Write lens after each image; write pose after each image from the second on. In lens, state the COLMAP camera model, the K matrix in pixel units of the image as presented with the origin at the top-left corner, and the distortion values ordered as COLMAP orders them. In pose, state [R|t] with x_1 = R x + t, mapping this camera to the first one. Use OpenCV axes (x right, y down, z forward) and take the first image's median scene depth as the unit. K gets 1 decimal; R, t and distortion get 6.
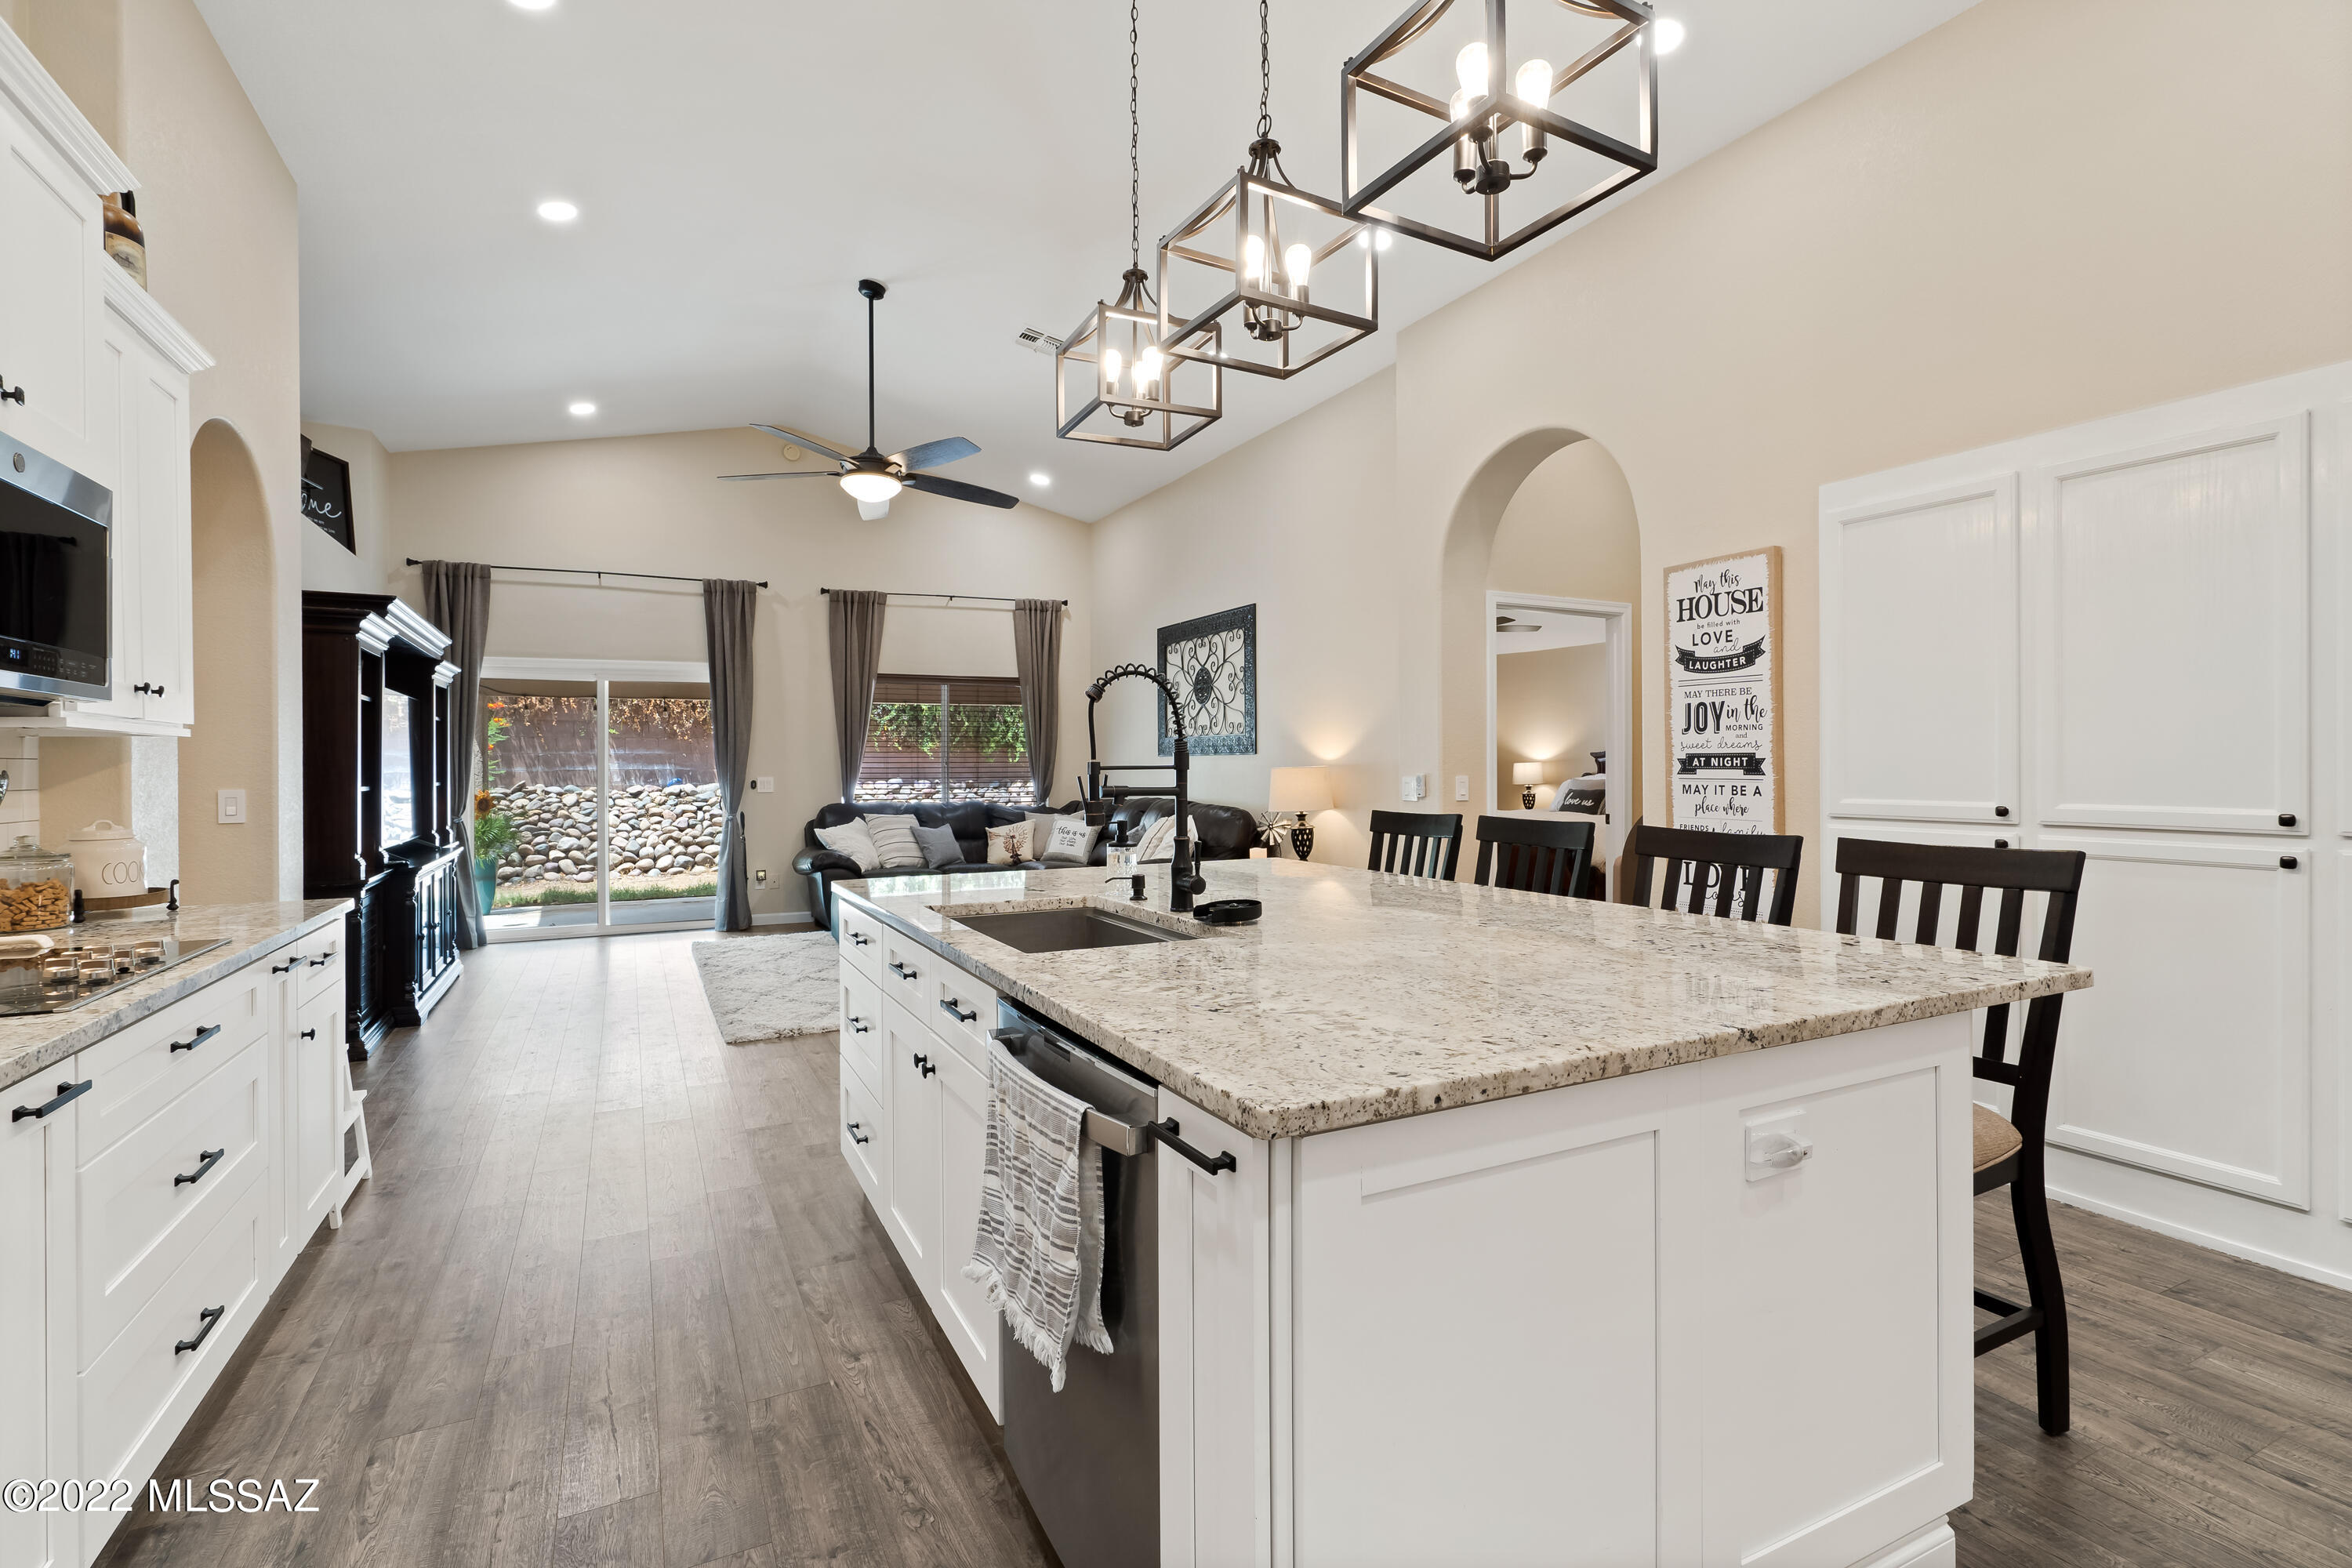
lens RADIAL K [[1081.9, 0, 1168.8], [0, 1081.9, 752.0], [0, 0, 1]] dist [-0.012309, 0.004159]
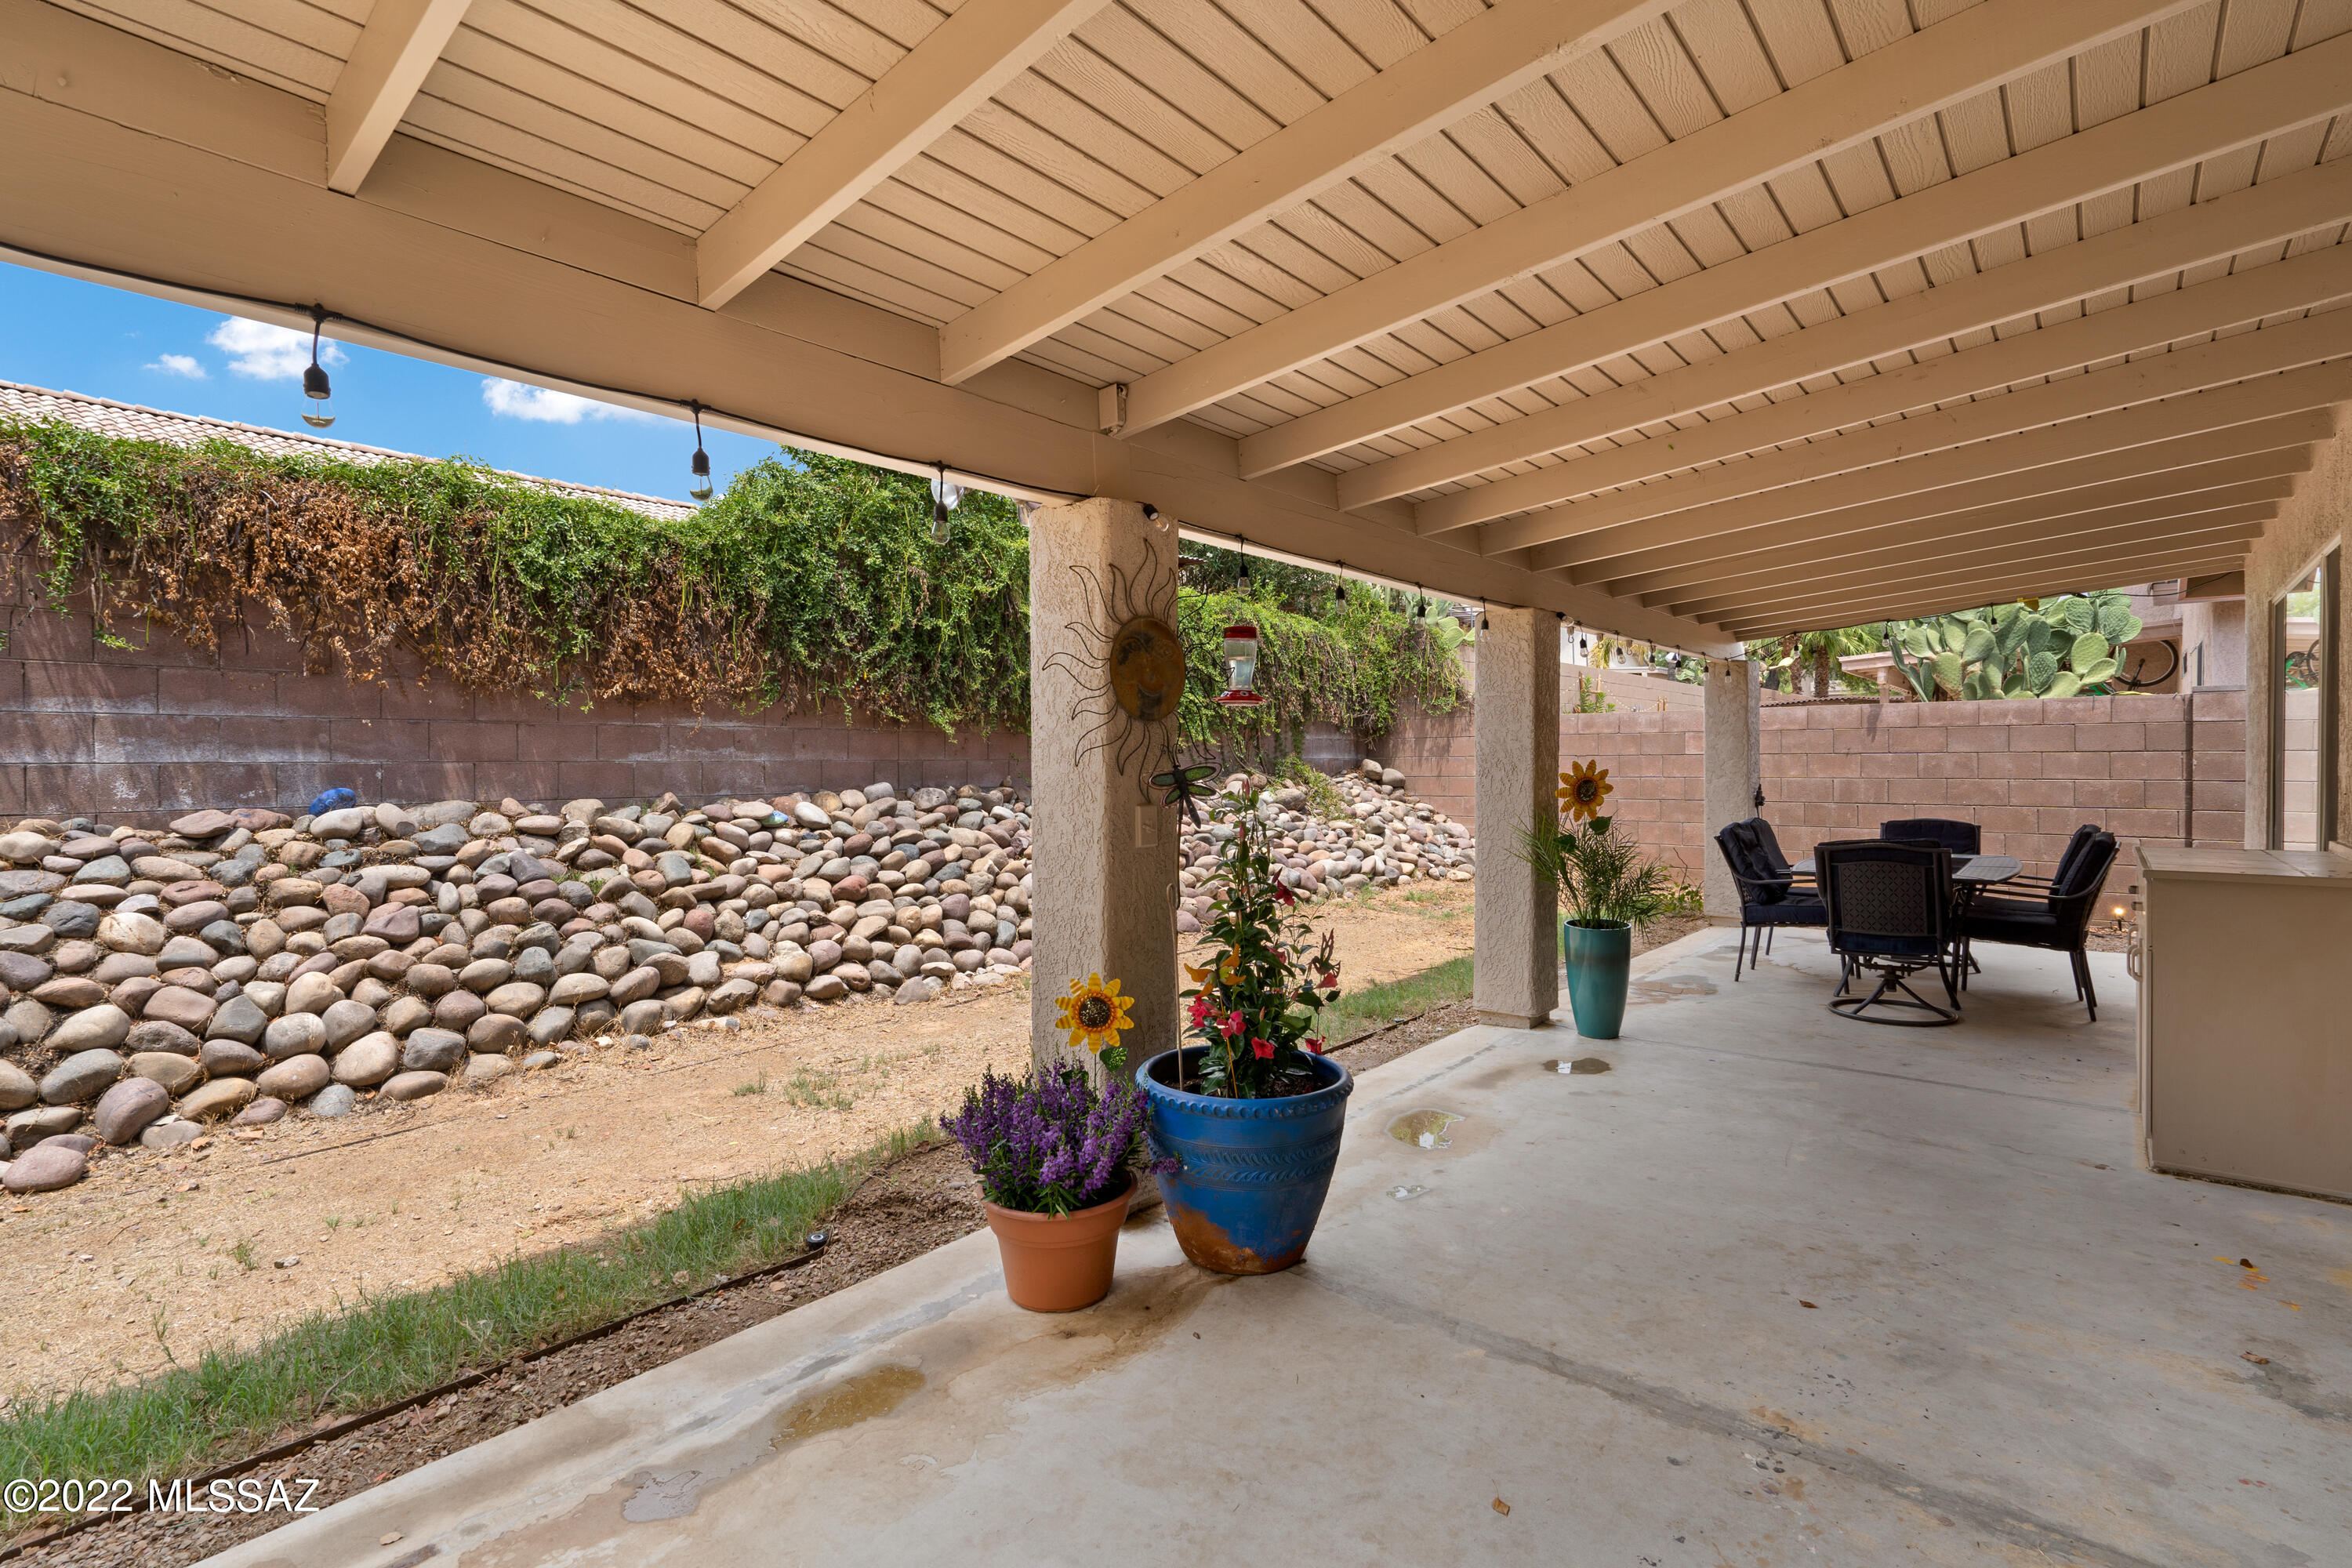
lens RADIAL K [[1081.9, 0, 1193.0], [0, 1081.9, 767.1], [0, 0, 1]] dist [-0.012309, 0.004159]
pose [[0.920646, 0.000217, 0.390399, -0.568812], [-0.004670, 0.999934, 0.010456, 0.021019], [-0.390371, -0.011450, 0.920586, 0.959352]]
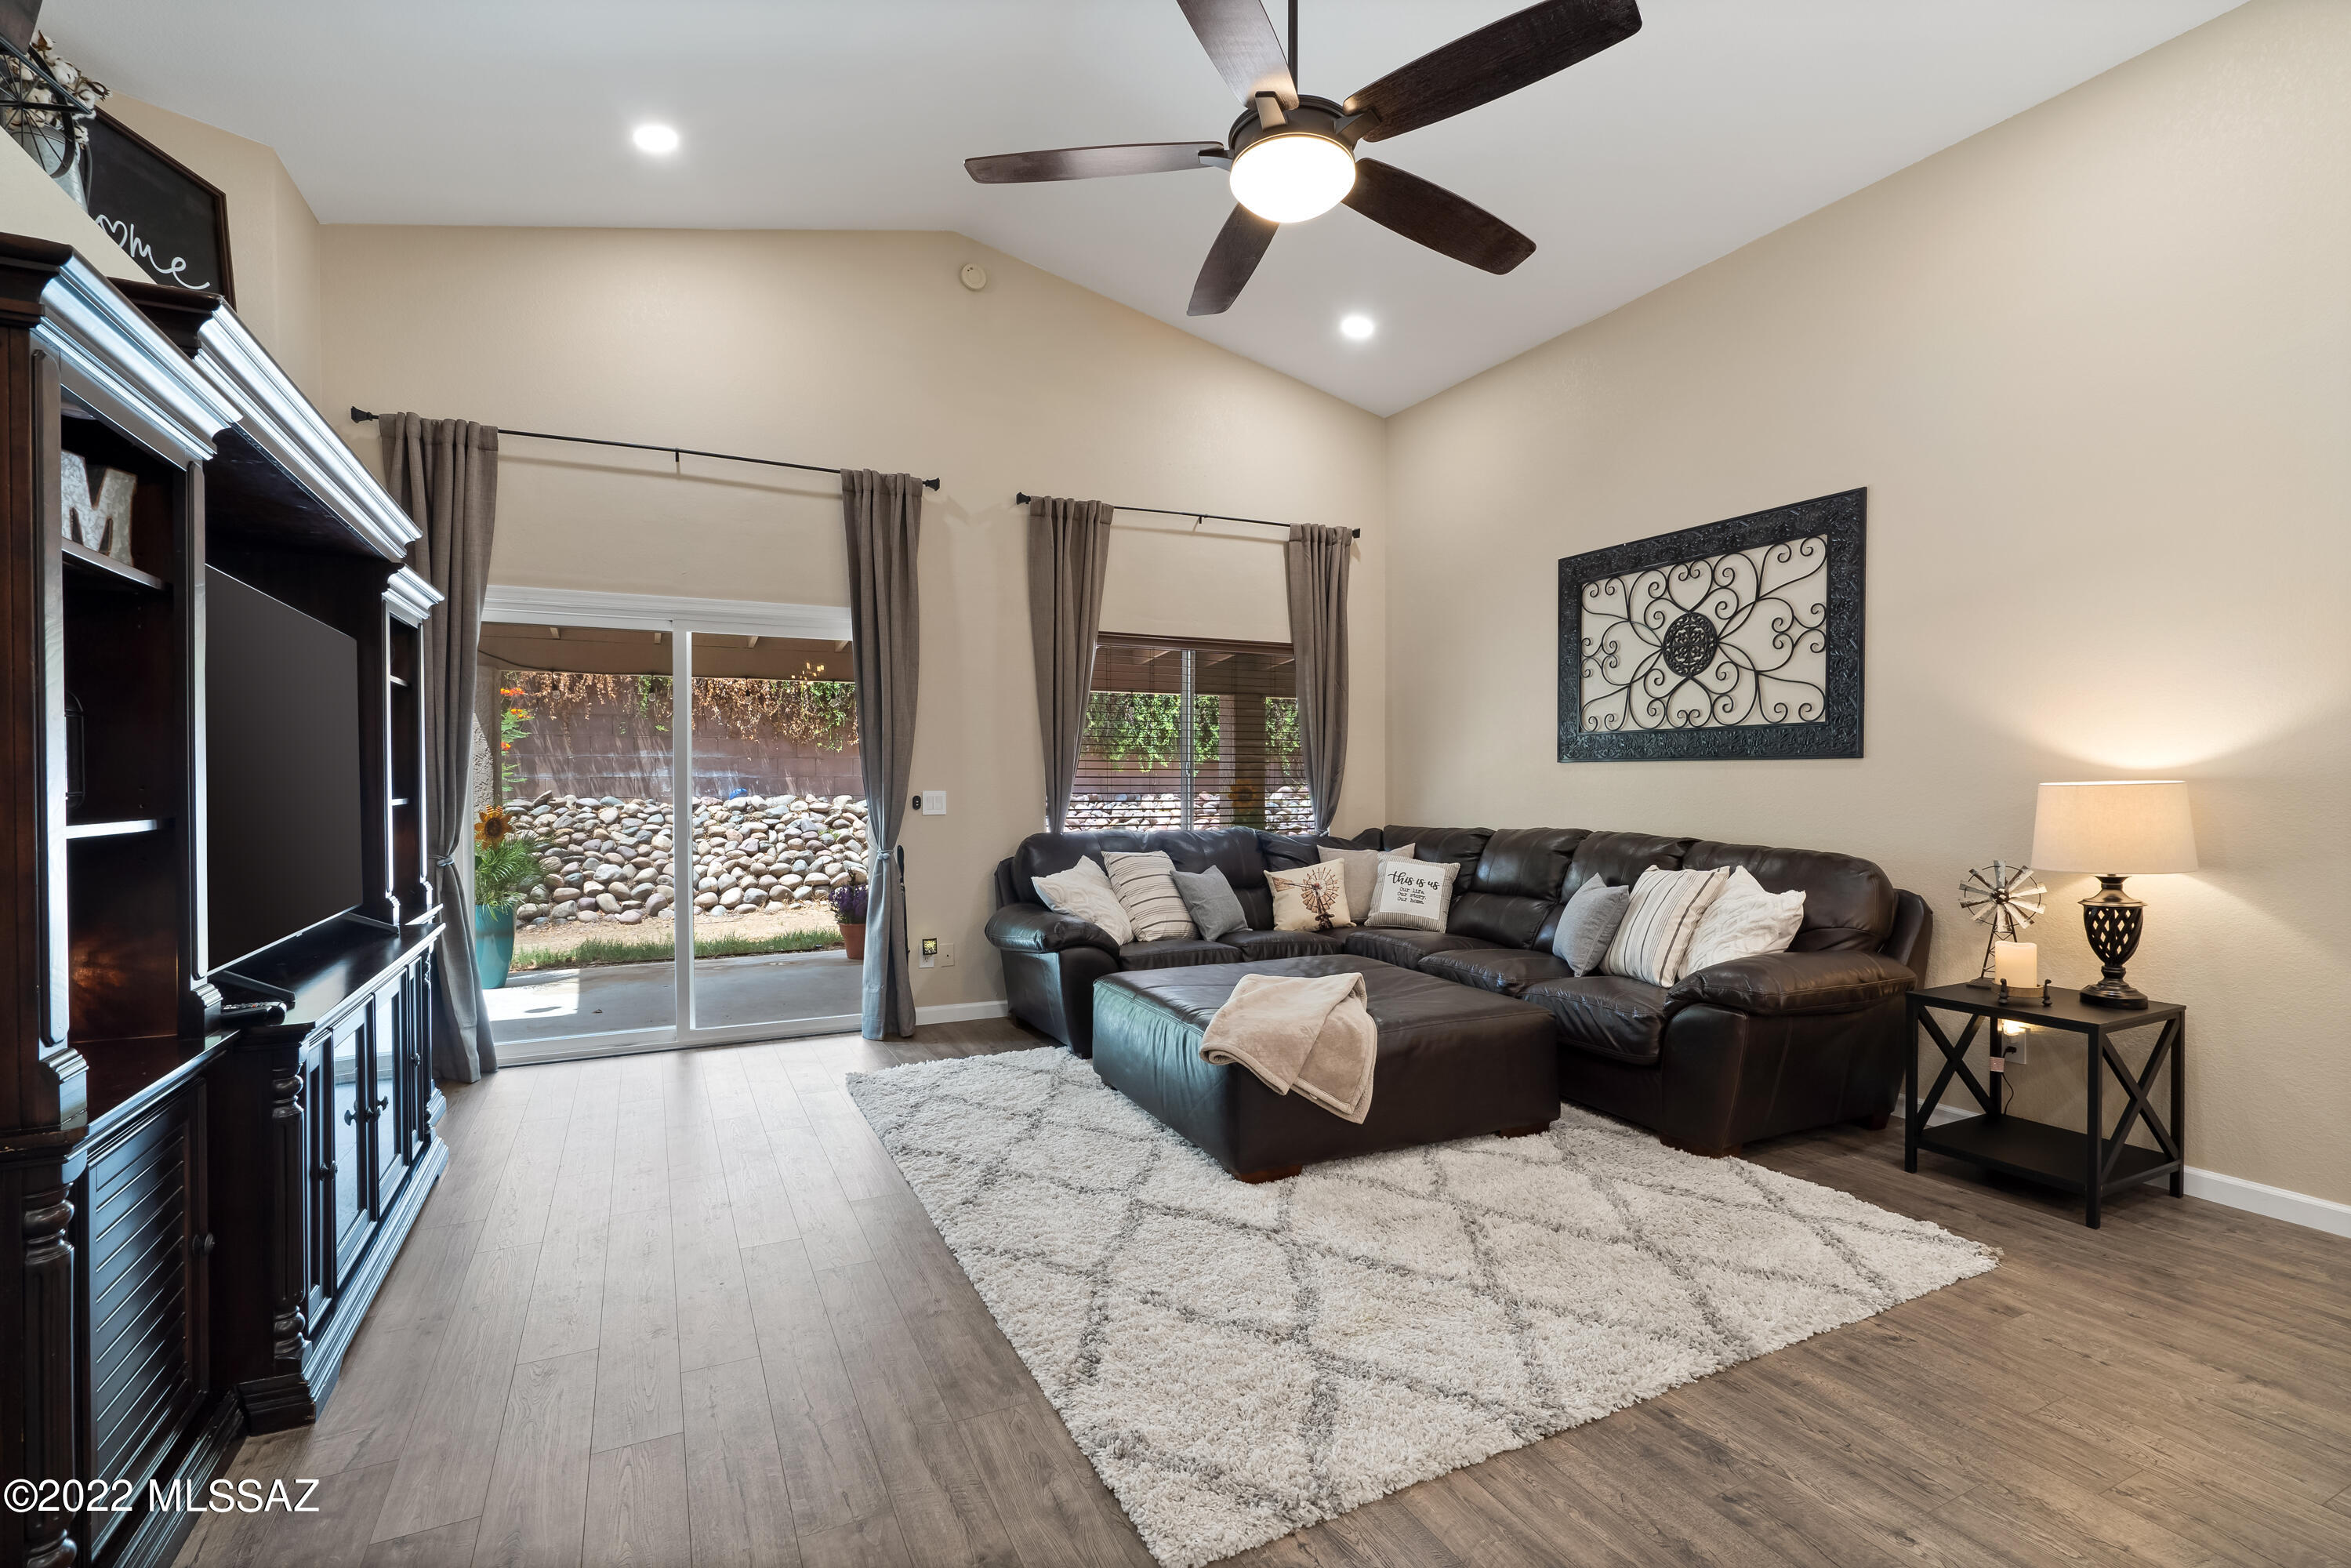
lens RADIAL K [[1081.4, 0, 1171.4], [0, 1081.4, 791.0], [0, 0, 1]] dist [-0.012309, 0.004159]
pose [[0.999890, 0.007953, -0.012534, -0.219577], [-0.007631, 0.999645, 0.025536, 0.006008], [0.012732, -0.025438, 0.999595, 0.358083]]
